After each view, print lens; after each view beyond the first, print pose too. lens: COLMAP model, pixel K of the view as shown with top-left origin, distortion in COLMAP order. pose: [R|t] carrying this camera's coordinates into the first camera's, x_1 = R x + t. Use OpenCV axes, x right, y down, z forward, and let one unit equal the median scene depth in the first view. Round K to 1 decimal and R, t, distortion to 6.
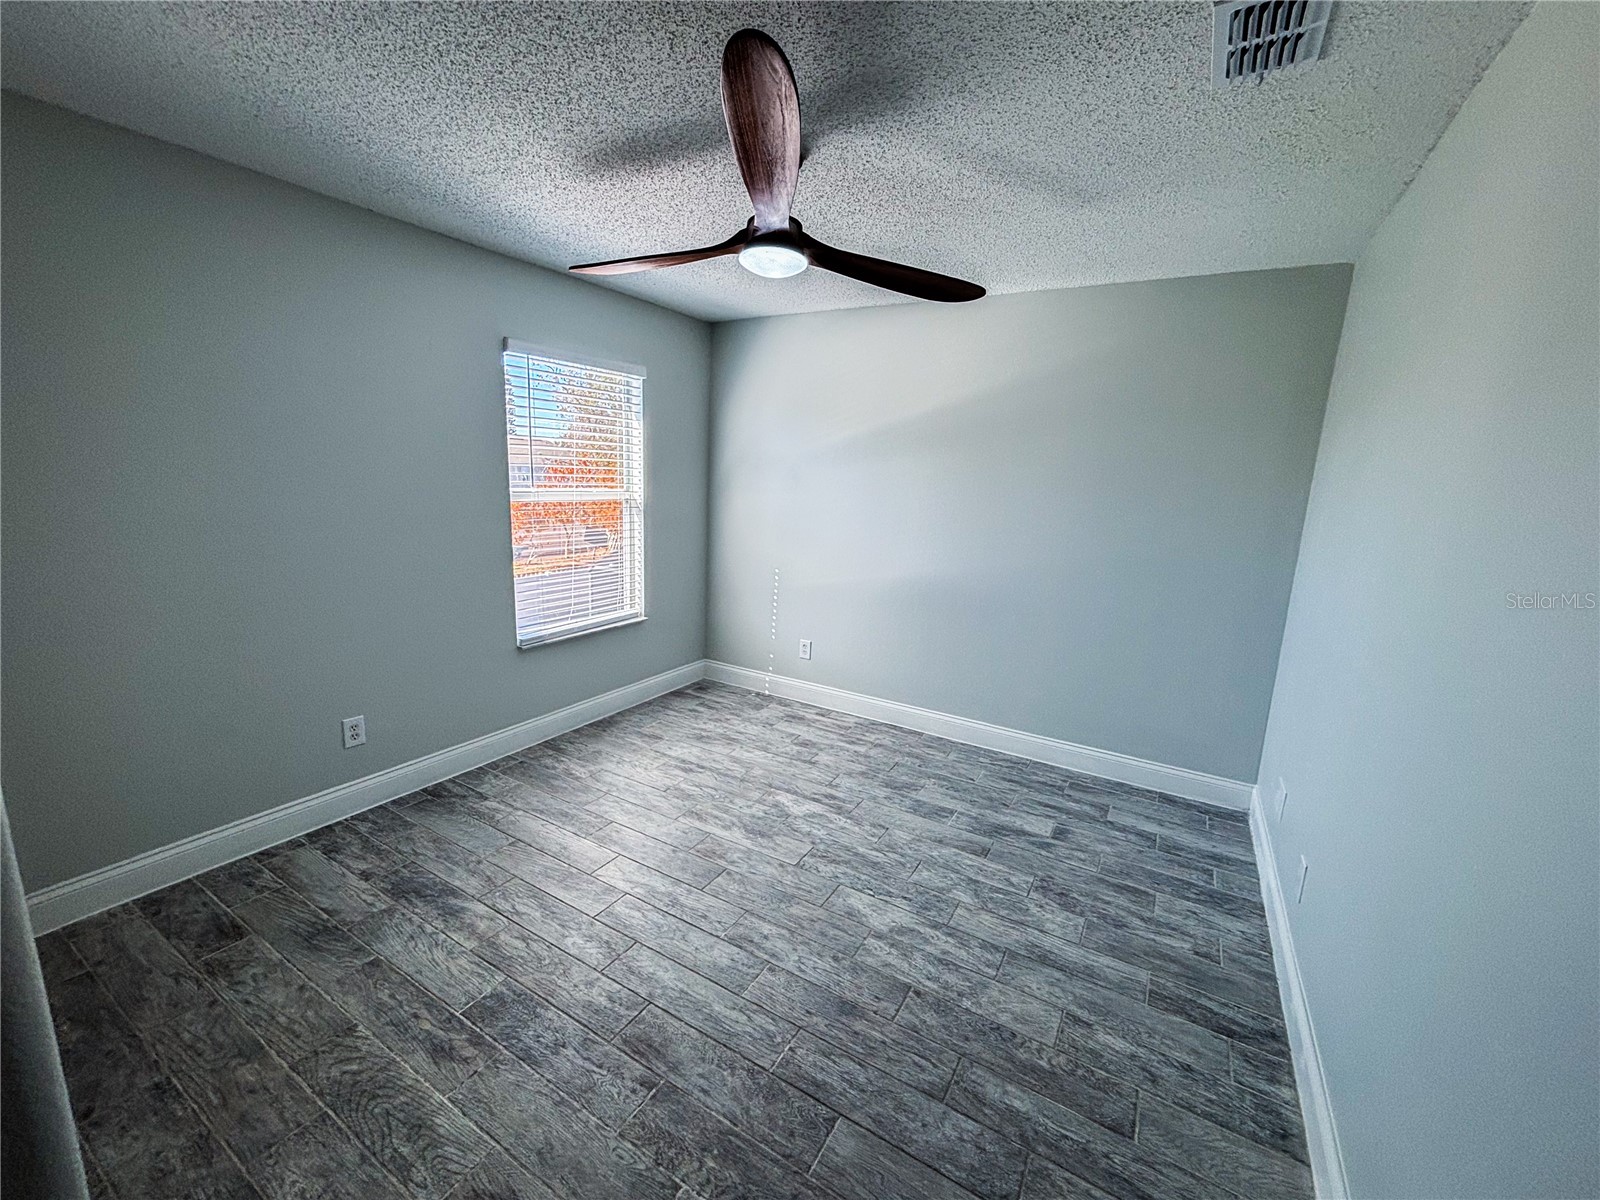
lens RADIAL K [[645.8, 0, 800.4], [0, 645.8, 600.2], [0, 0, 1]] dist [0.004326, 0.000296]
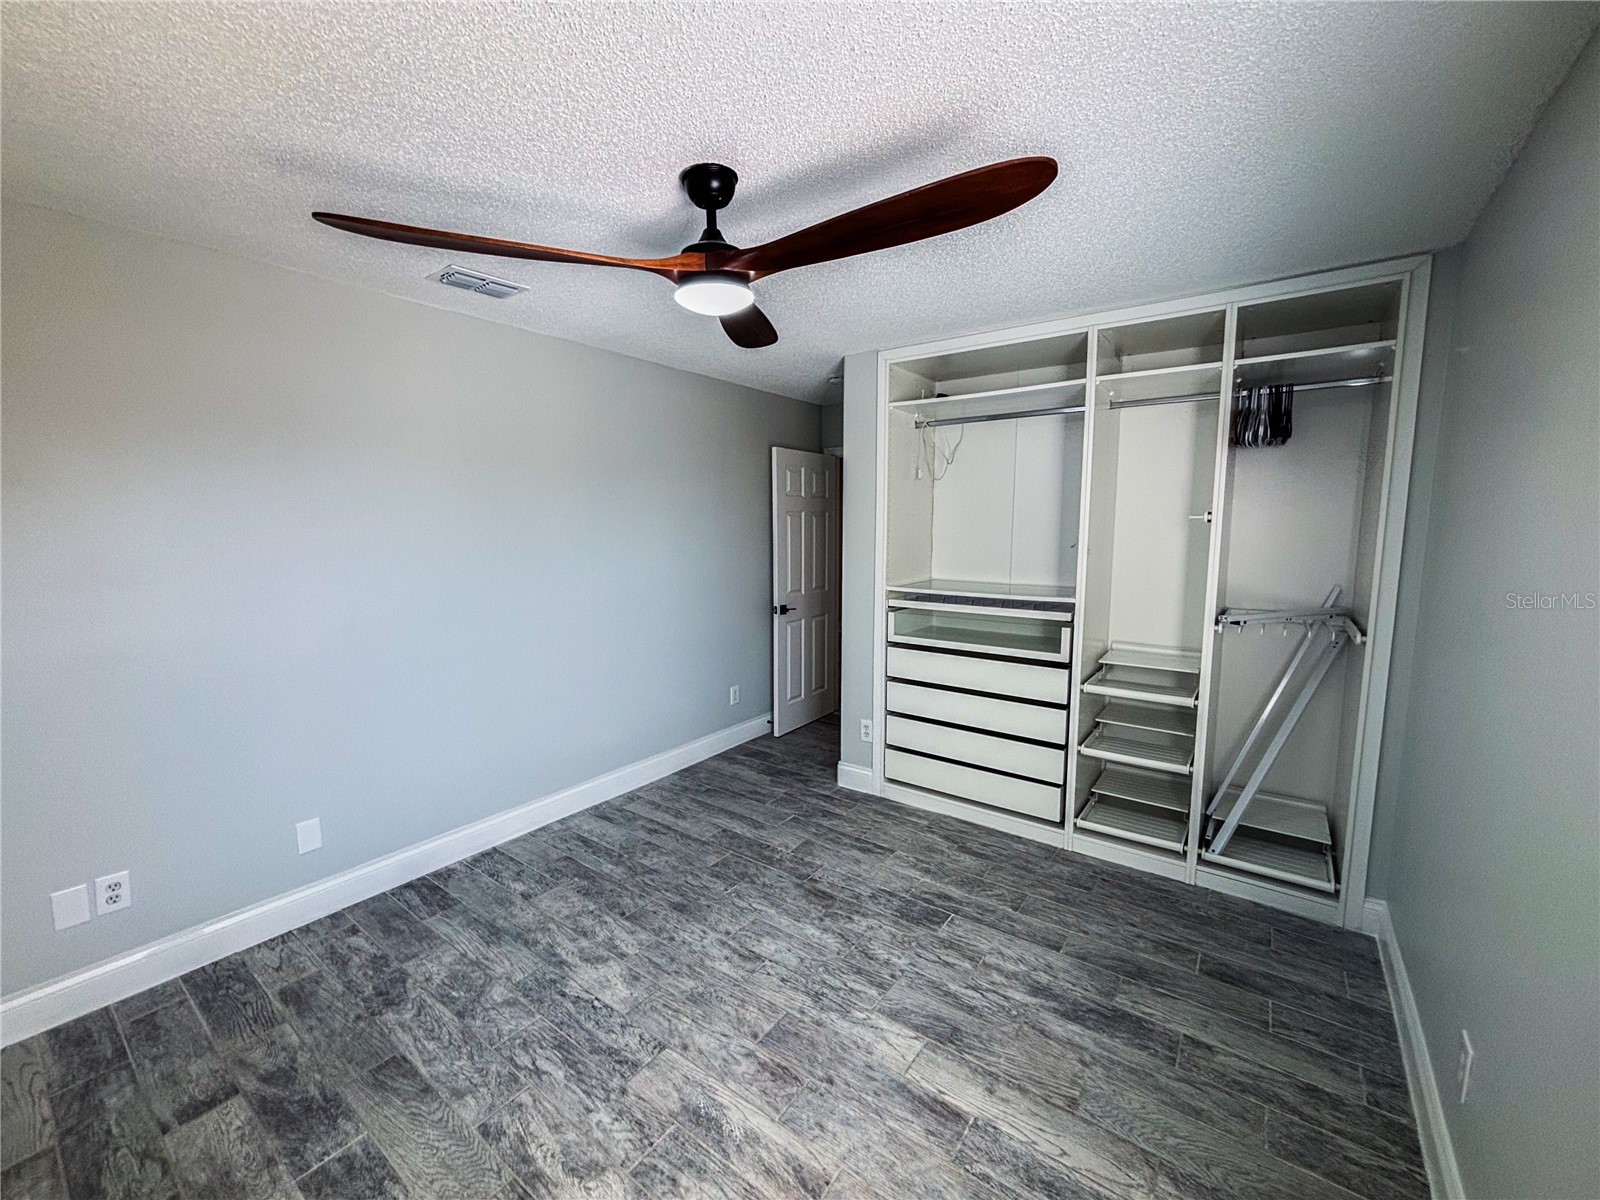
lens RADIAL K [[645.8, 0, 801.1], [0, 645.8, 600.0], [0, 0, 1]] dist [0.004326, 0.000296]
pose [[-0.994771, -0.048633, 0.089803, -0.244968], [-0.018431, 0.950387, 0.310523, -0.383747], [-0.100450, 0.307244, -0.946314, 1.829320]]
